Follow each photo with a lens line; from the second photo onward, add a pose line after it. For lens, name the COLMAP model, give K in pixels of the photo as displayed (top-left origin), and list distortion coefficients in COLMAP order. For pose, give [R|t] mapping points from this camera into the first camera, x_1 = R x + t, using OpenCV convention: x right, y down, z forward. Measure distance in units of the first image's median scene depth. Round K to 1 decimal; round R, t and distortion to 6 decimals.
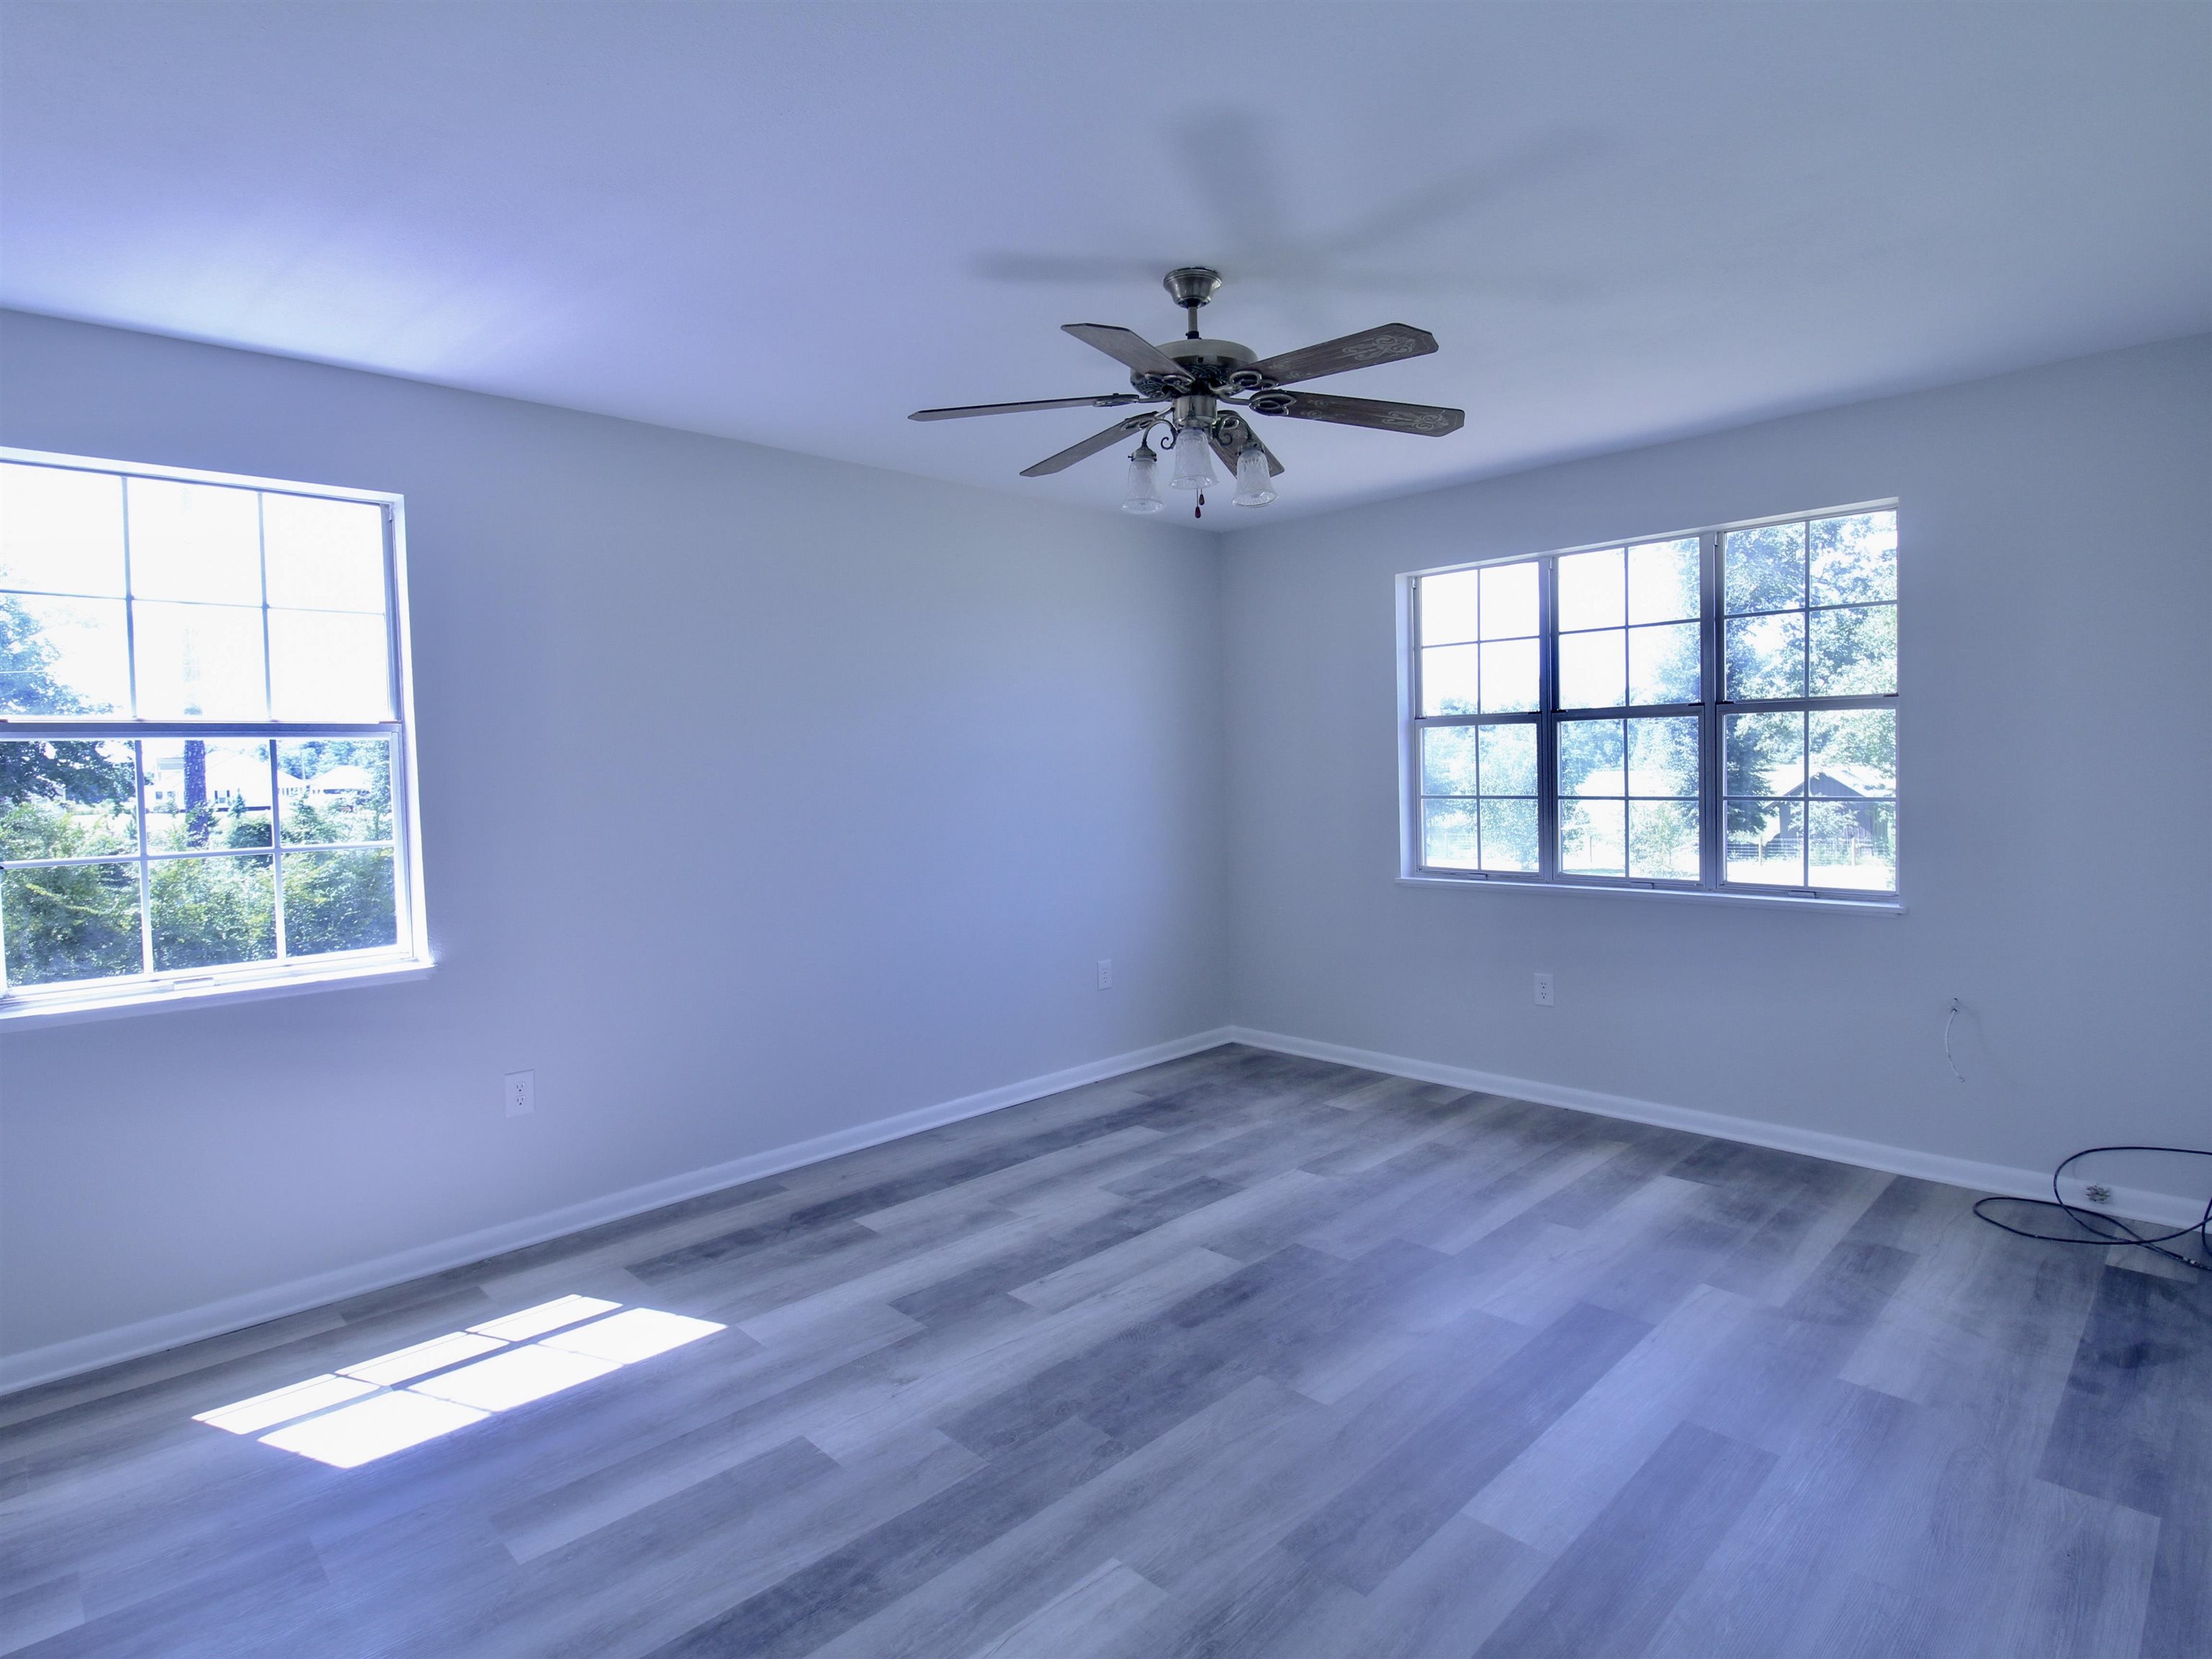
lens RADIAL K [[1174.6, 0, 1113.8], [0, 1174.6, 820.1], [0, 0, 1]] dist [-0.002070, -0.013200]
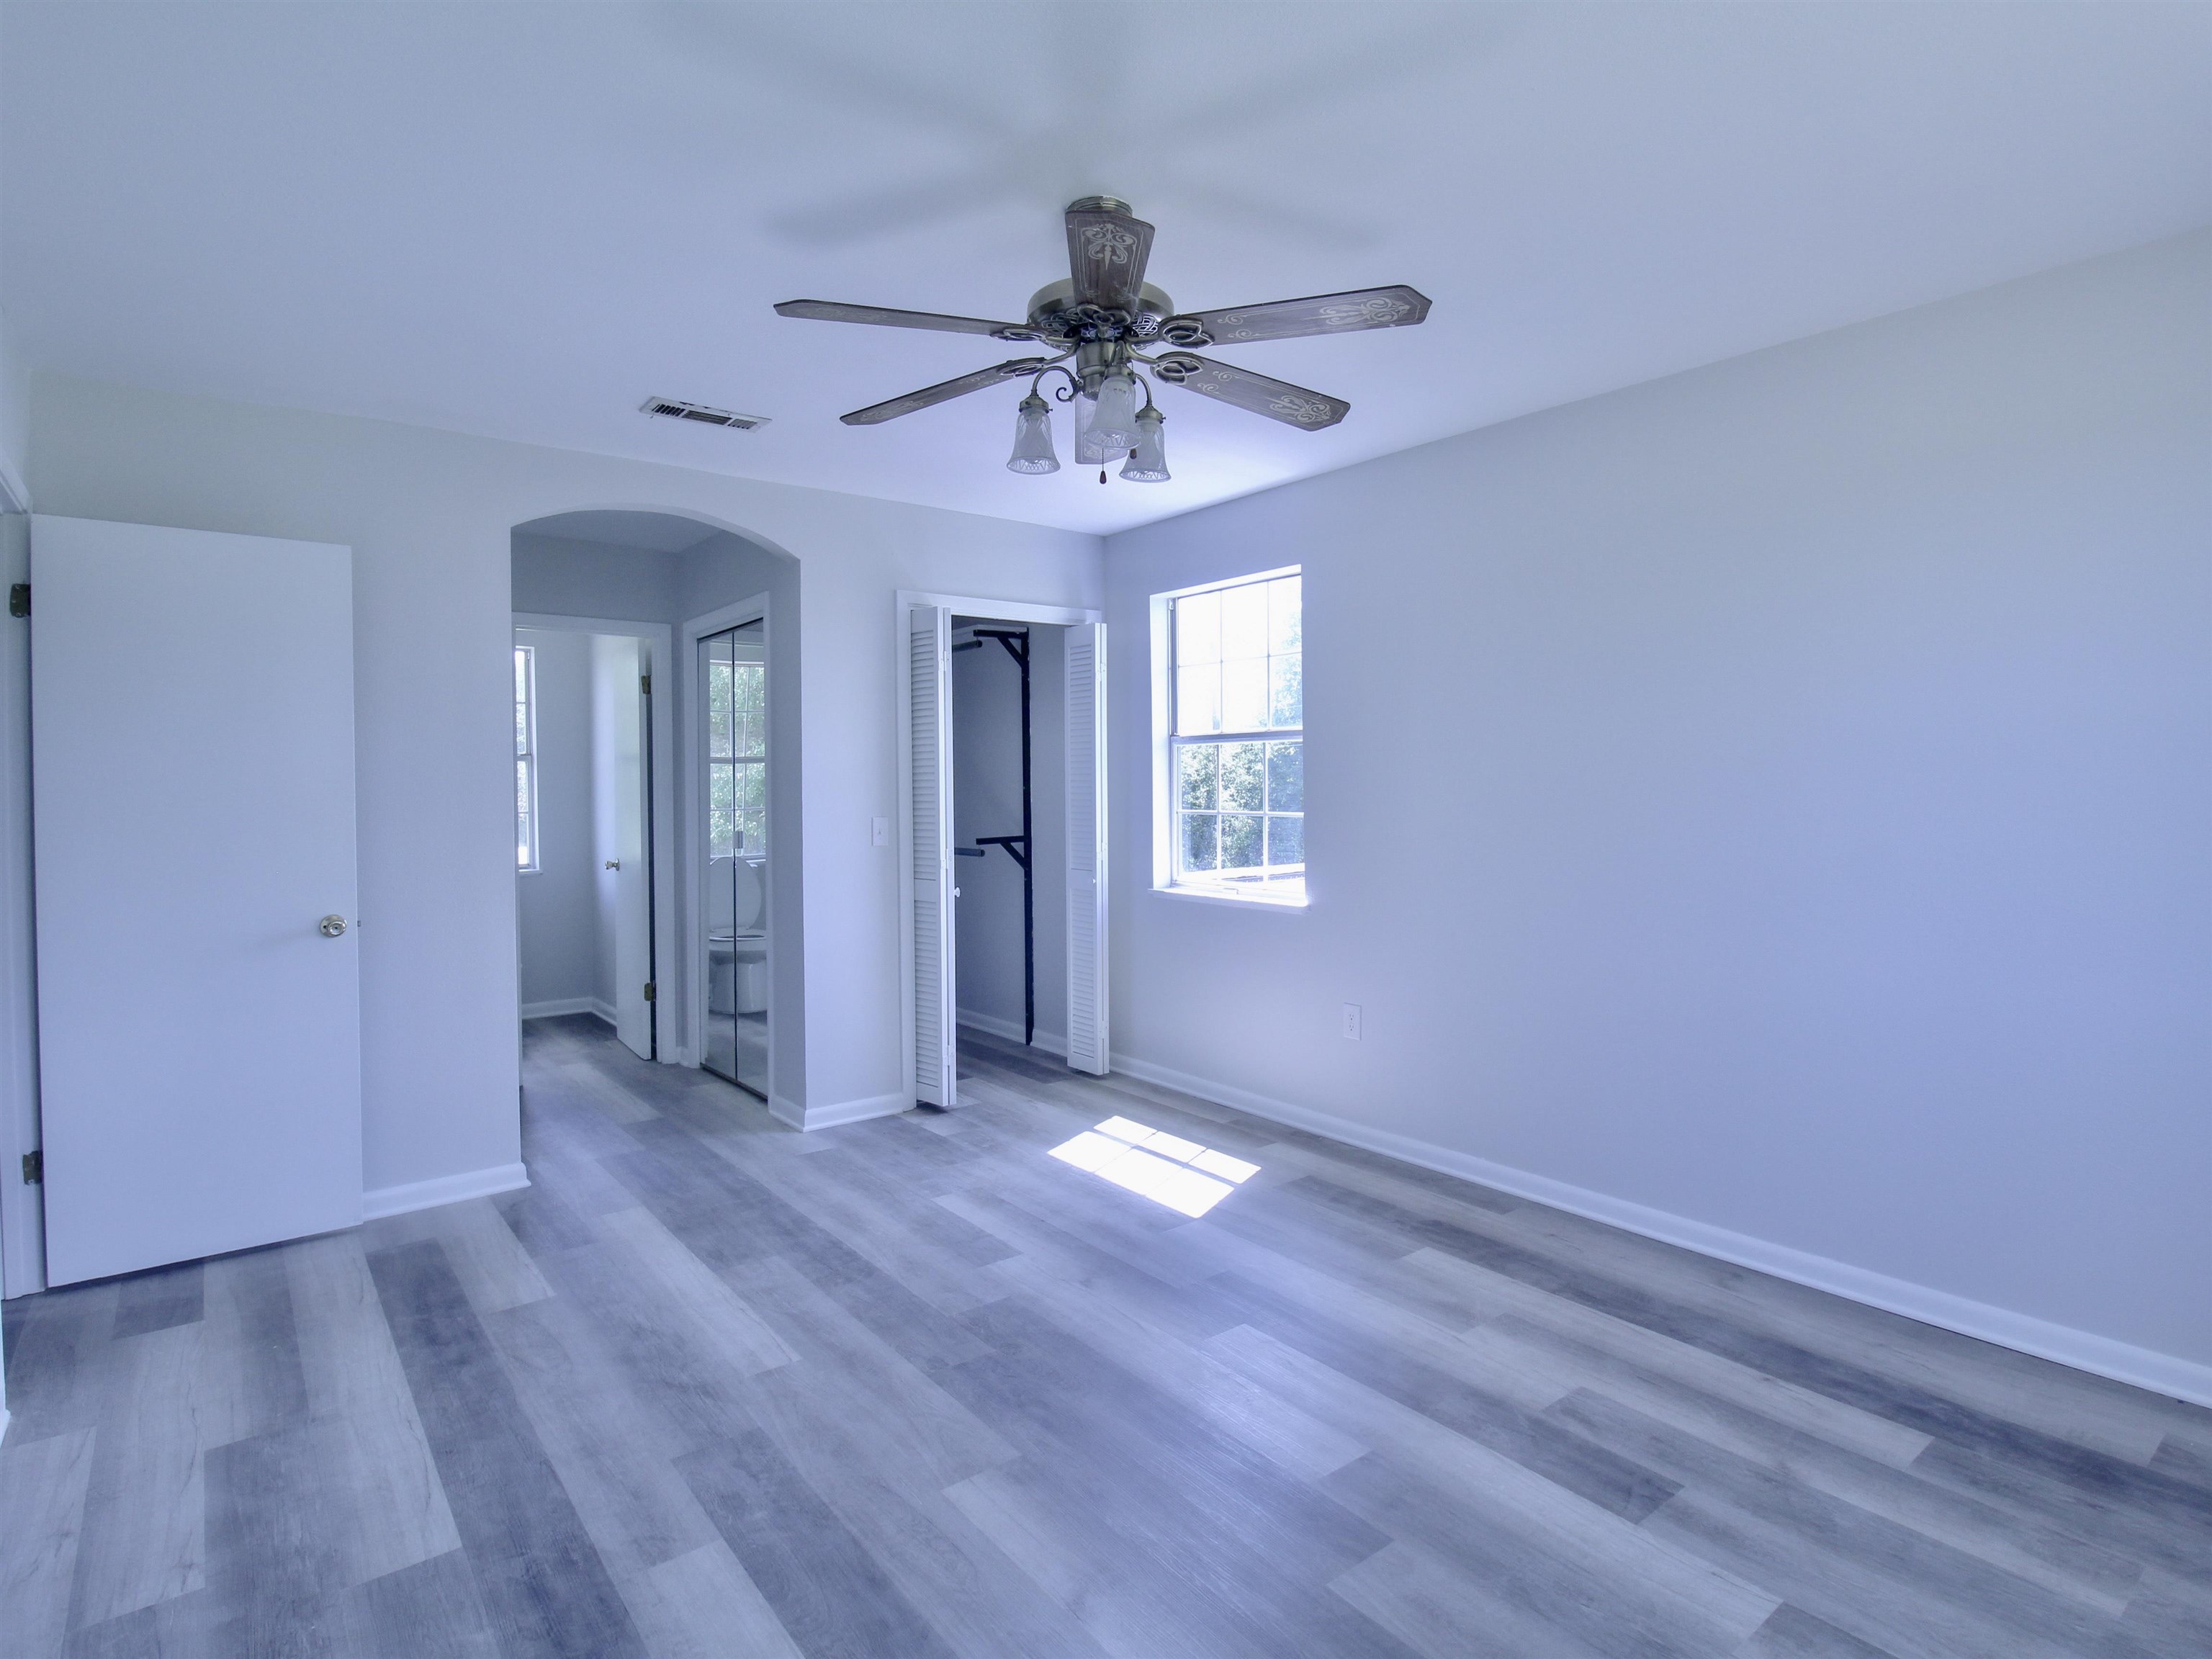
lens RADIAL K [[1174.6, 0, 1124.2], [0, 1174.6, 813.9], [0, 0, 1]] dist [-0.002070, -0.013200]
pose [[-0.125581, 0.052935, -0.990670, 0.719279], [-0.037205, 0.997622, 0.058023, -0.049133], [0.991385, 0.044144, -0.123313, 0.864359]]
